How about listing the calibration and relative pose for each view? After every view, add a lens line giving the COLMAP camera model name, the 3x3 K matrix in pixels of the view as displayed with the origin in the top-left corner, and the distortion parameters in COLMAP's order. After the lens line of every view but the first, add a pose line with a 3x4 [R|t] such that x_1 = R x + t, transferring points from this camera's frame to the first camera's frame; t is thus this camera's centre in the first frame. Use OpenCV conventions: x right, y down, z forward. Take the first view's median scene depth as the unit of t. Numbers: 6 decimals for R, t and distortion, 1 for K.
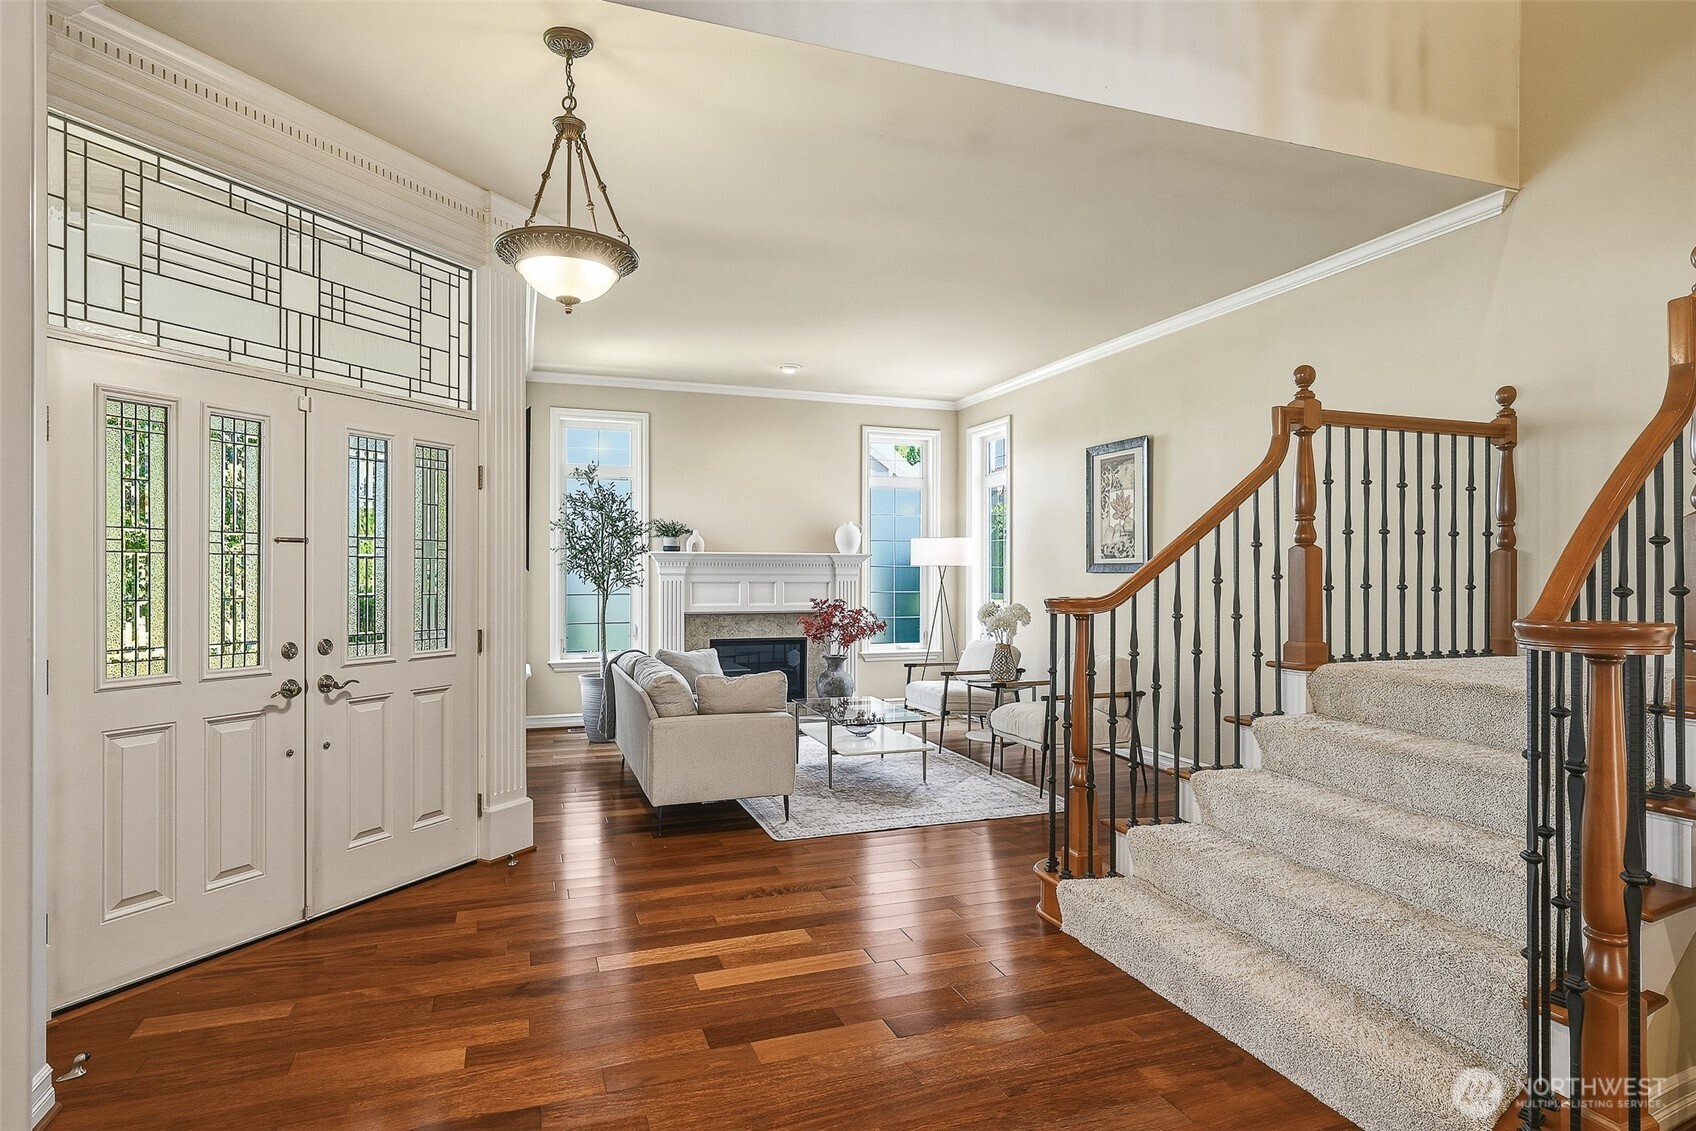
lens RADIAL K [[916.6, 0, 856.4], [0, 916.6, 569.4], [0, 0, 1]] dist [-0.003942, -0.000939]
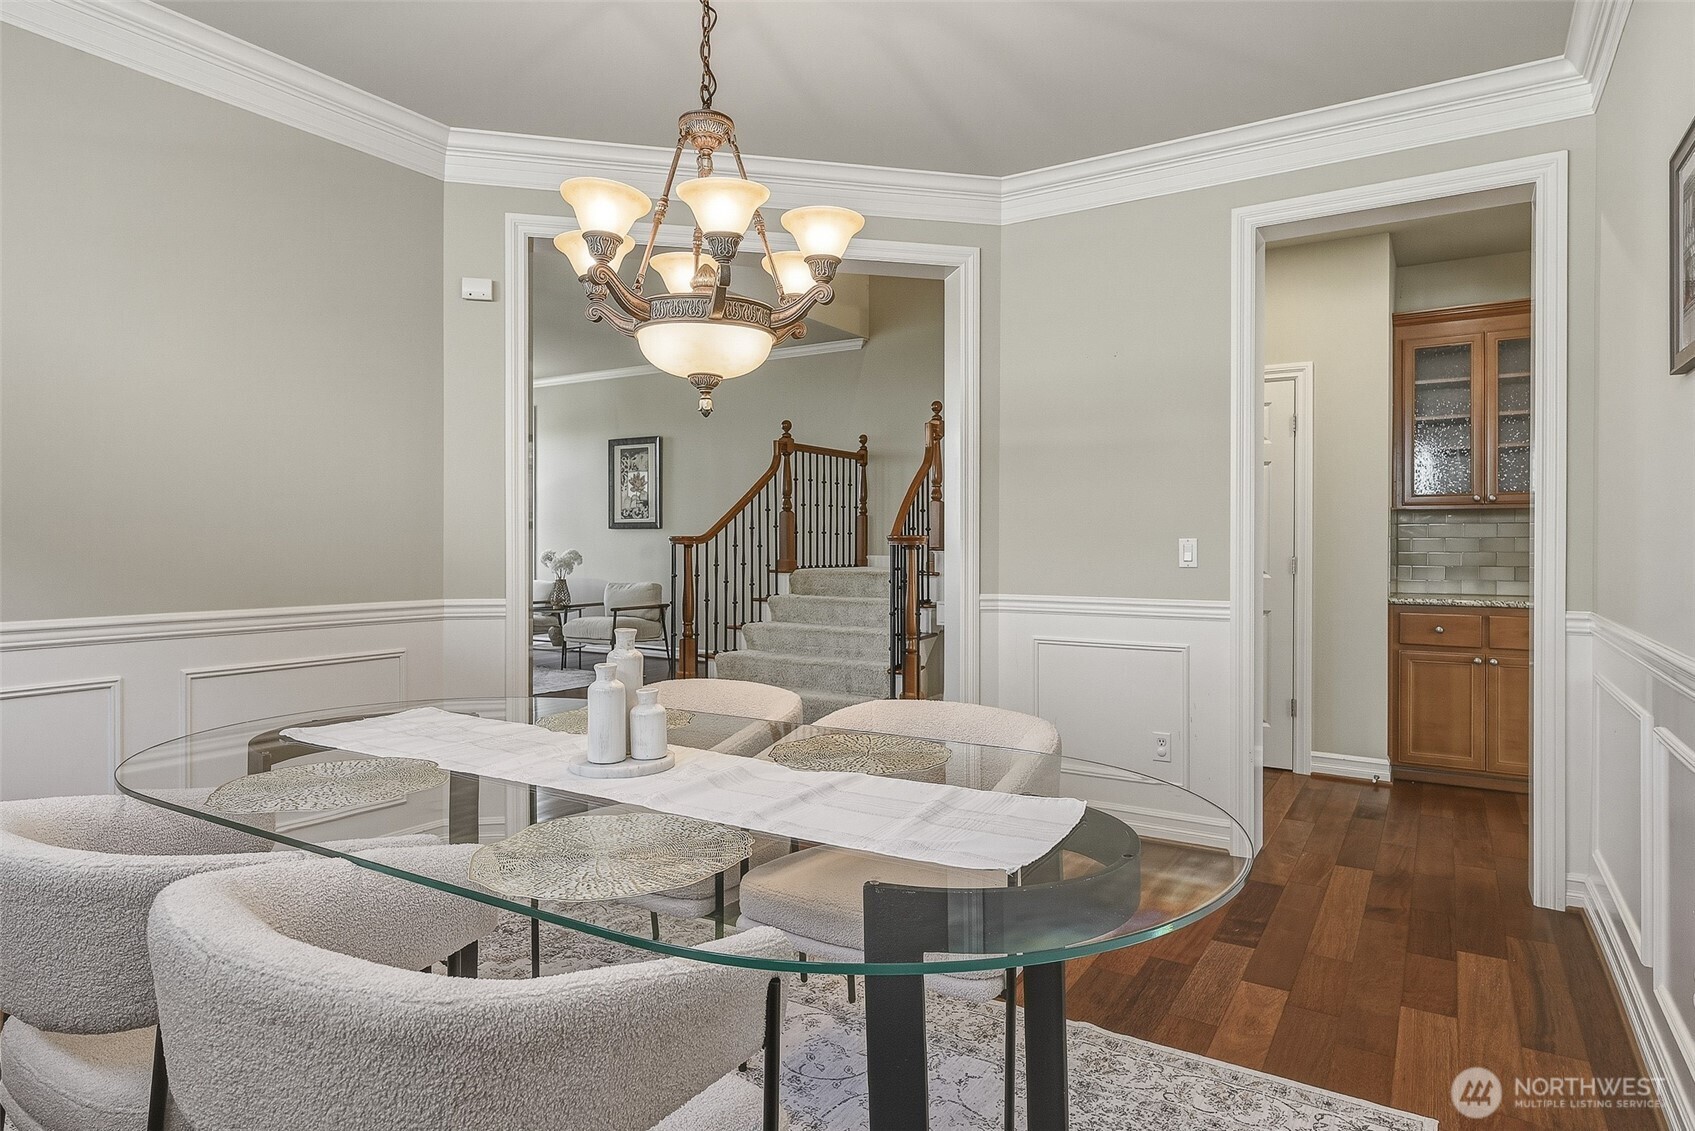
lens RADIAL K [[963.3, 0, 852.6], [0, 963.3, 552.8], [0, 0, 1]] dist [-0.002512, -0.000889]
pose [[0.788356, -0.007195, 0.615177, -0.682121], [-0.002337, 0.999889, 0.014690, 0.033726], [-0.615215, -0.013019, 0.788252, -0.736549]]
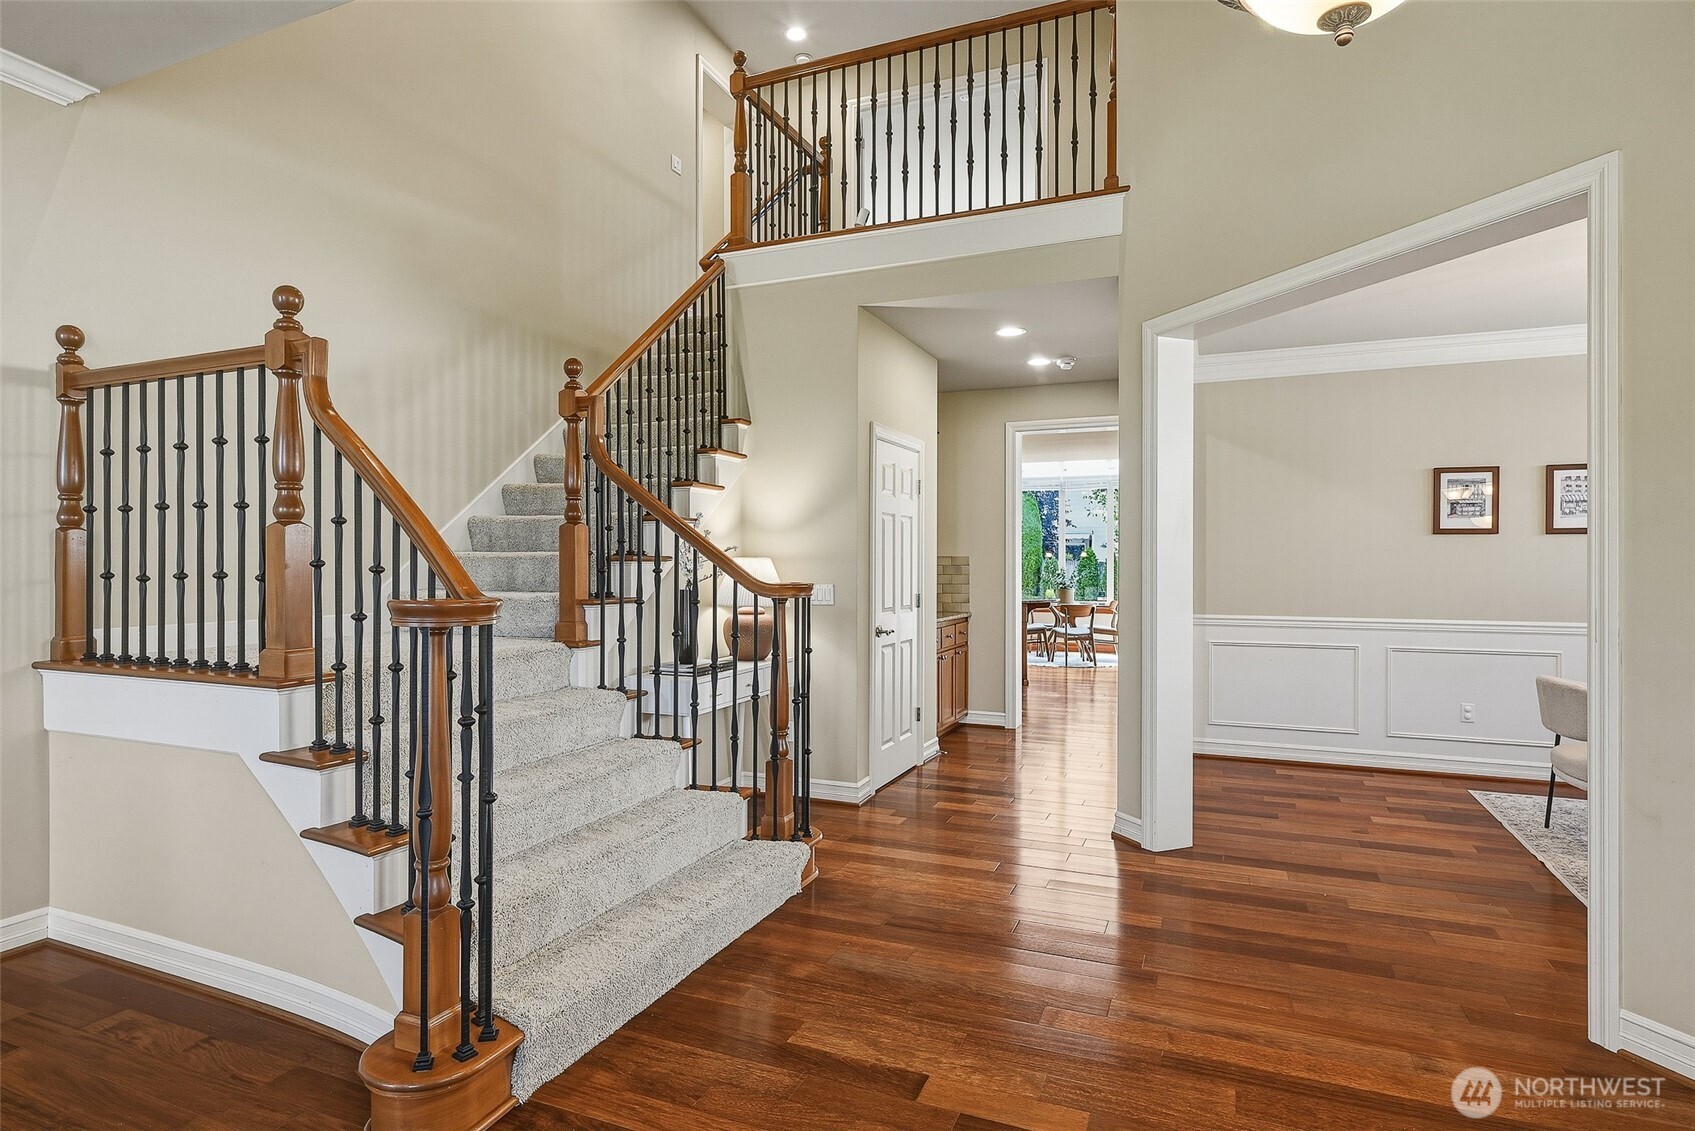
lens RADIAL K [[916.1, 0, 855.9], [0, 916.1, 569.3], [0, 0, 1]] dist [-0.003942, -0.000939]
pose [[0.727481, -0.001598, -0.686126, 1.622302], [-0.000817, 0.999995, -0.003195, 0.016403], [0.686128, 0.002885, 0.727475, 0.858764]]
